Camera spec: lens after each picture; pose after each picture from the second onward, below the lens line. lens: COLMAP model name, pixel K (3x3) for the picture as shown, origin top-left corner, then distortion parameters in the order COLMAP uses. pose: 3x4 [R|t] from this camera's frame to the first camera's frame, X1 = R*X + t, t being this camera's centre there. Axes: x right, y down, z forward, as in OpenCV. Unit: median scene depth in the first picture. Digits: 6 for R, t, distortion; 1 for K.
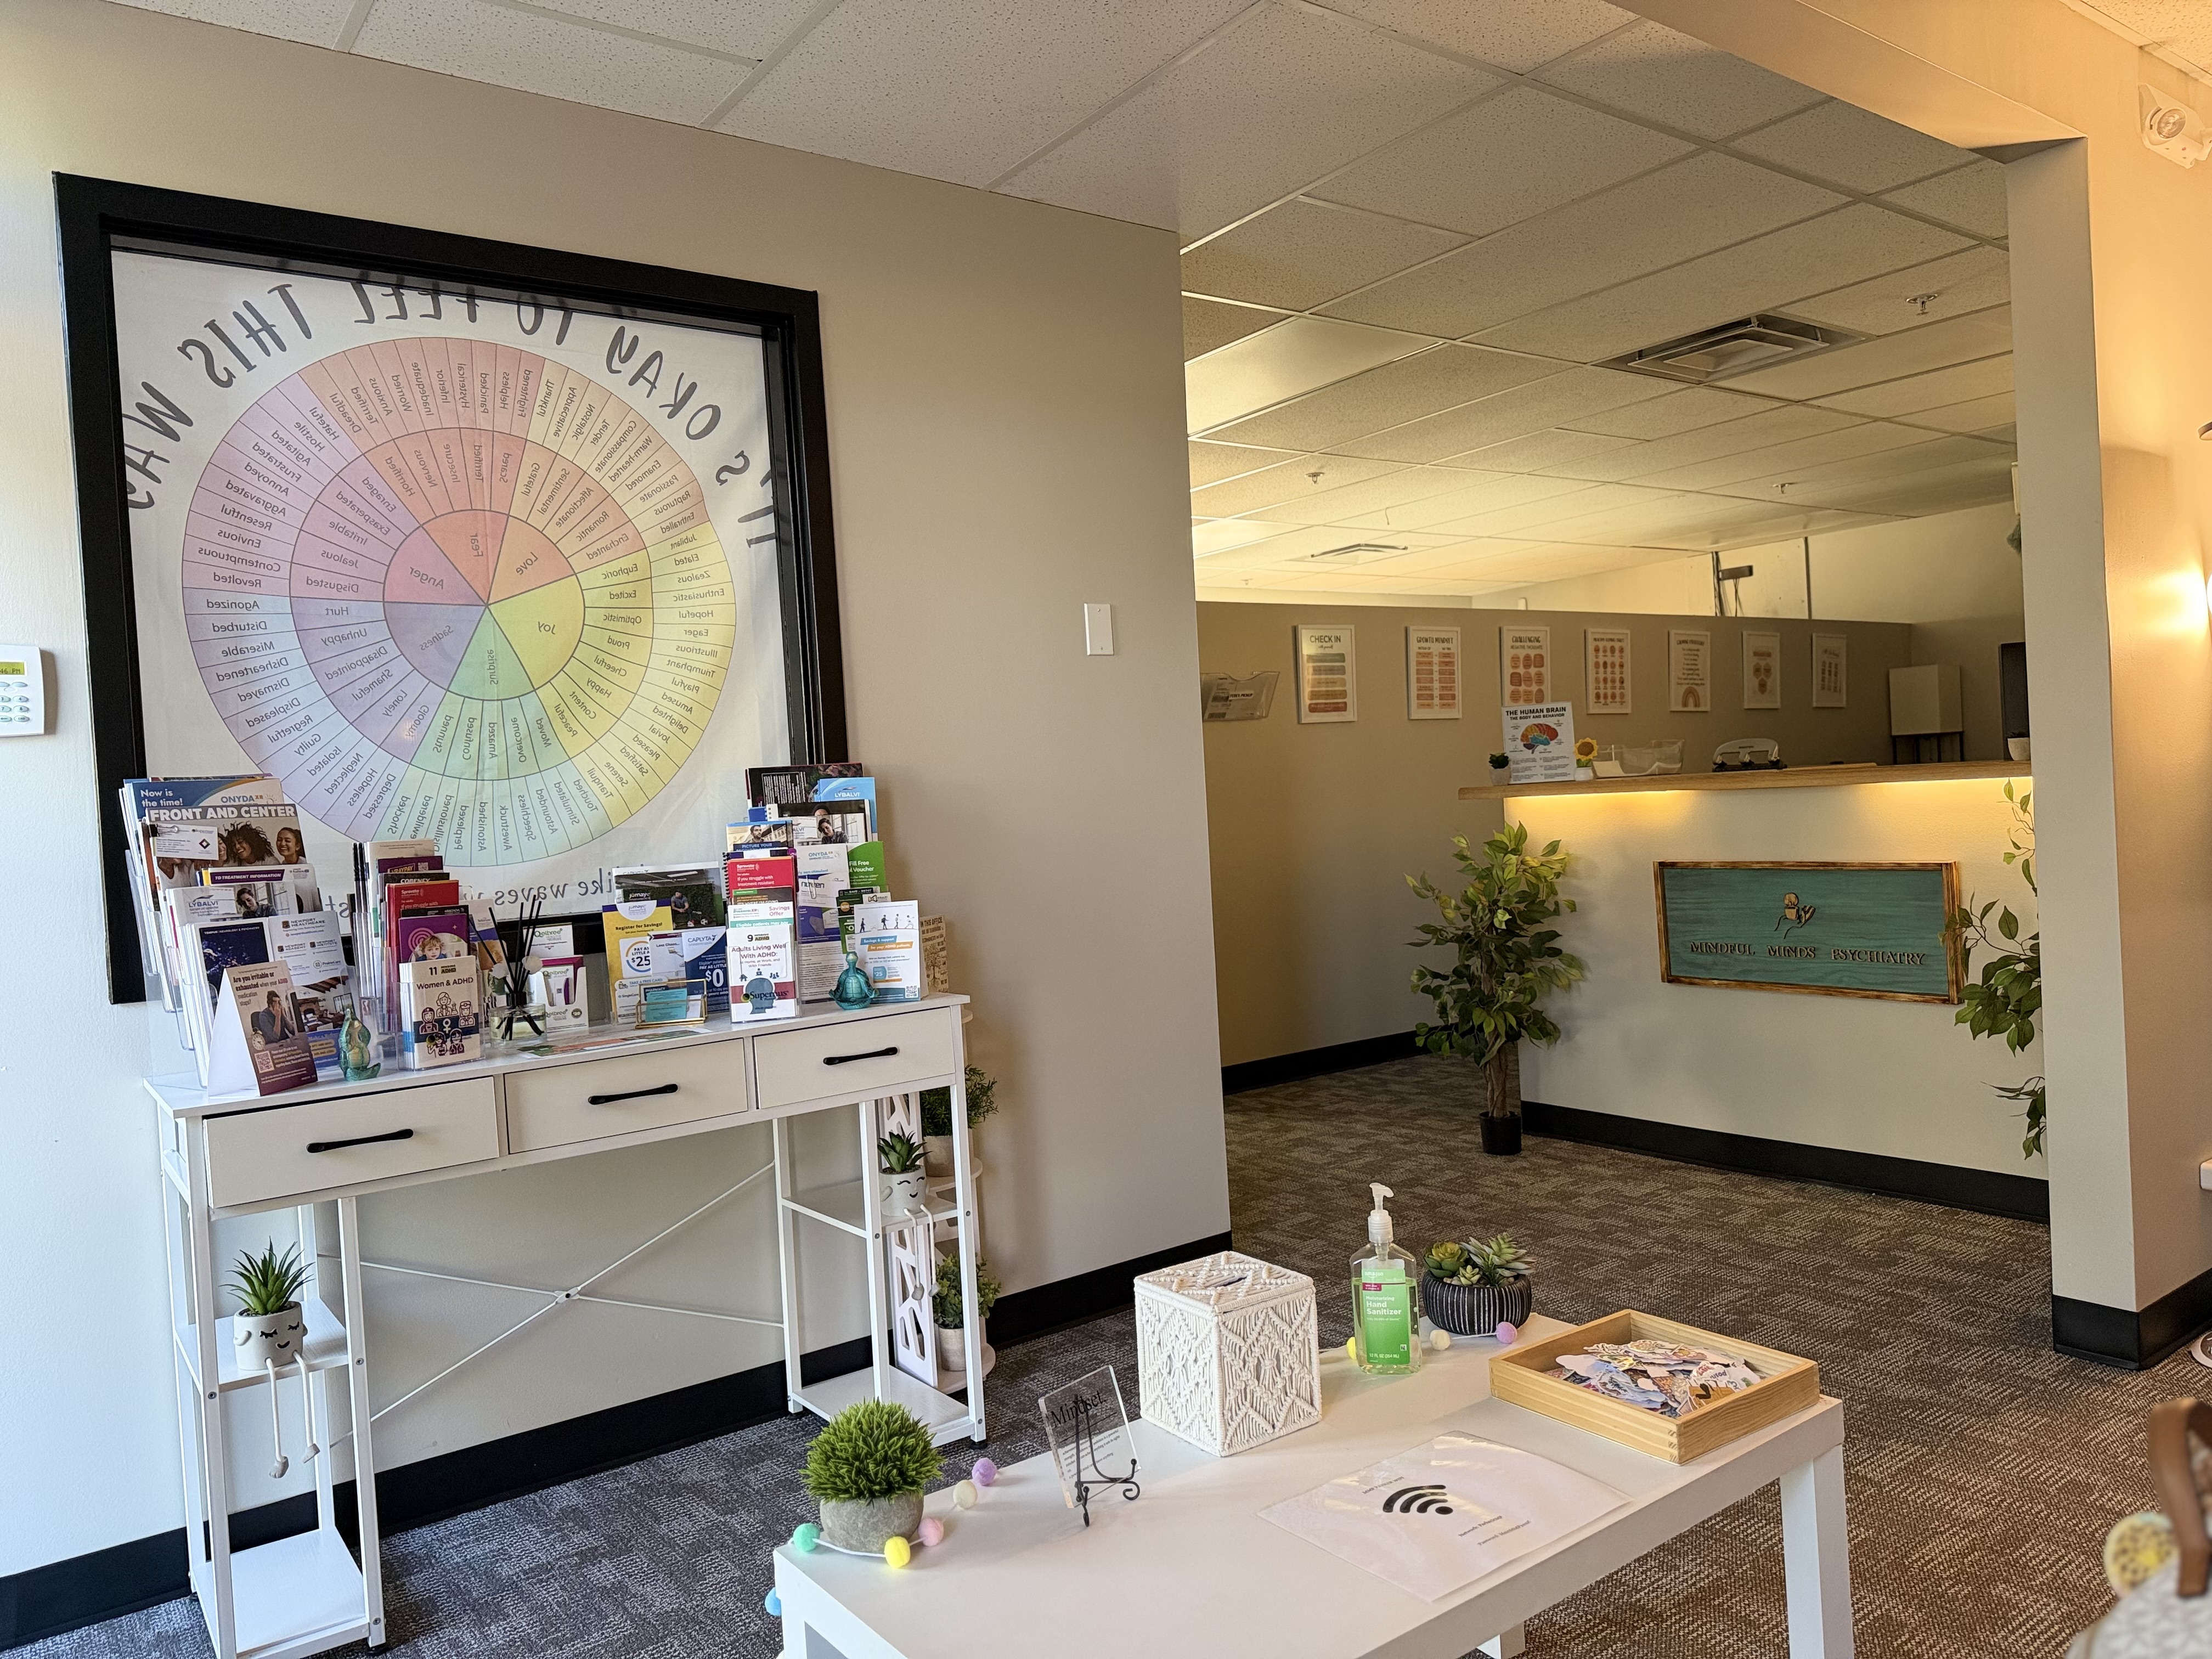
lens RADIAL K [[1525.5, 0, 1148.3], [0, 1525.5, 840.8], [0, 0, 1]] dist [-0.040020, -0.003513]
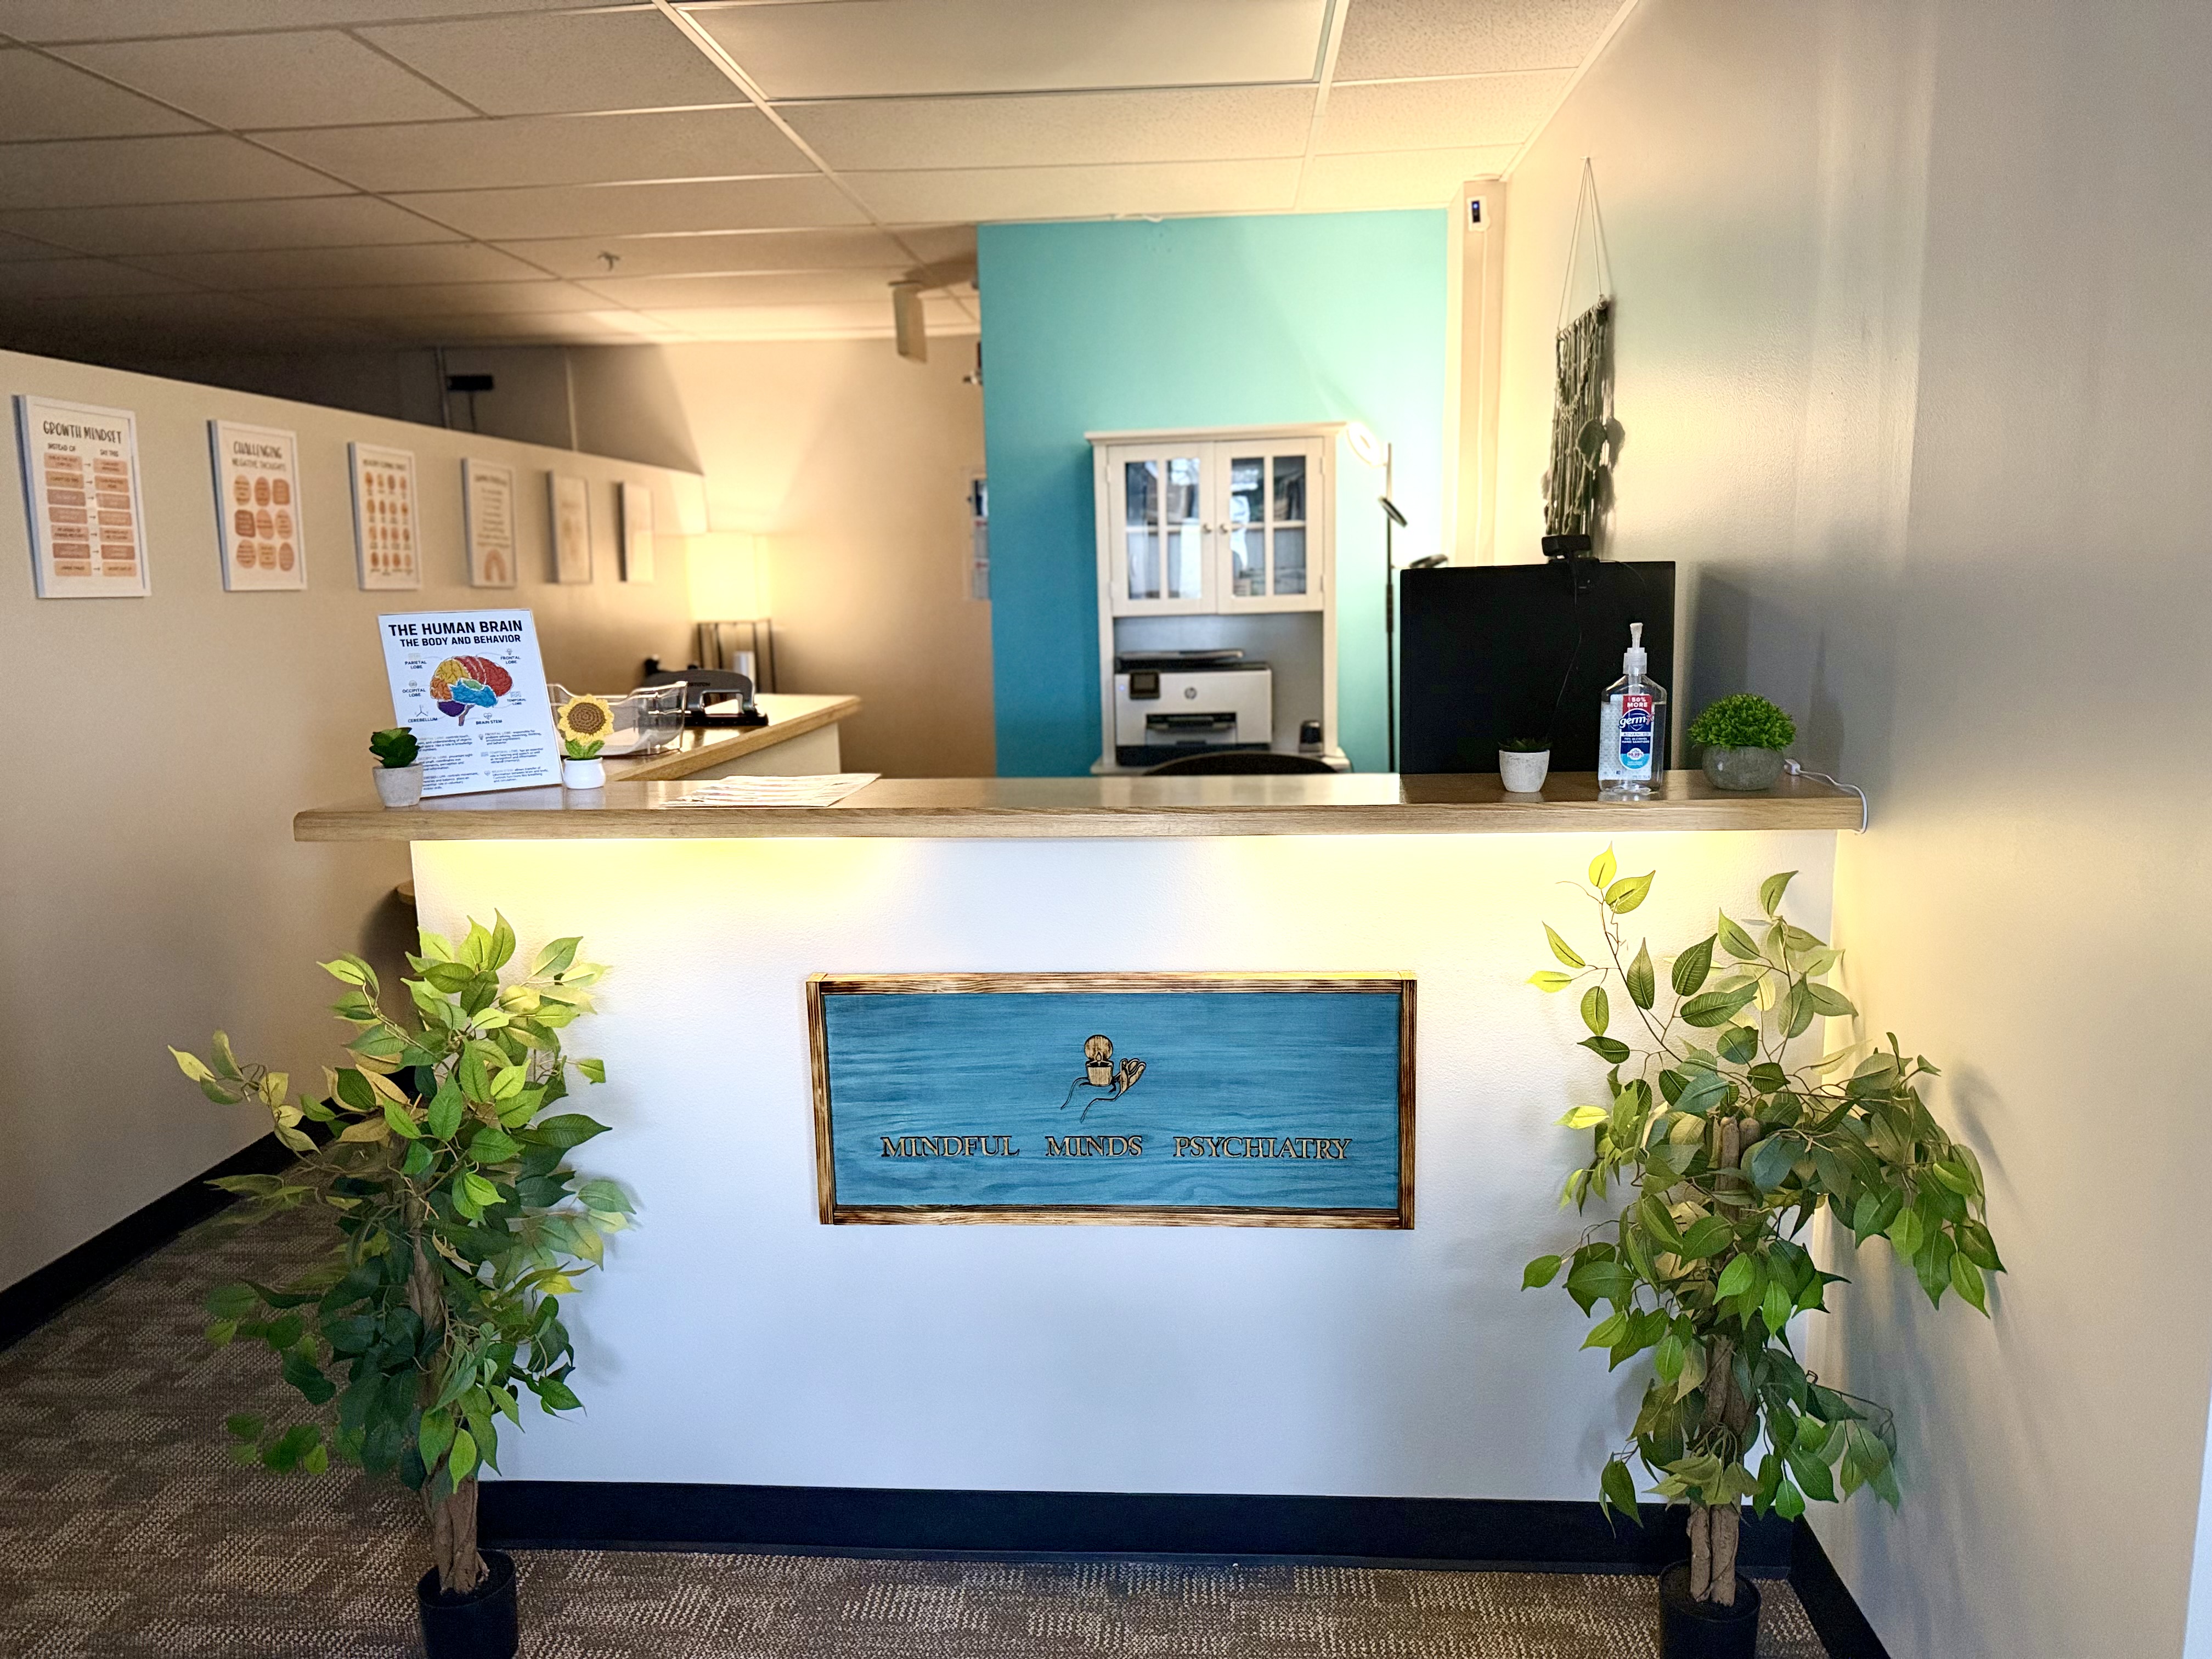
lens RADIAL K [[1525.5, 0, 1148.3], [0, 1525.5, 840.8], [0, 0, 1]] dist [-0.040020, -0.003513]
pose [[0.633917, -0.073017, 0.769947, 0.040986], [-0.008895, 0.994779, 0.101661, -0.077935], [-0.773350, -0.071293, 0.629958, 0.622691]]
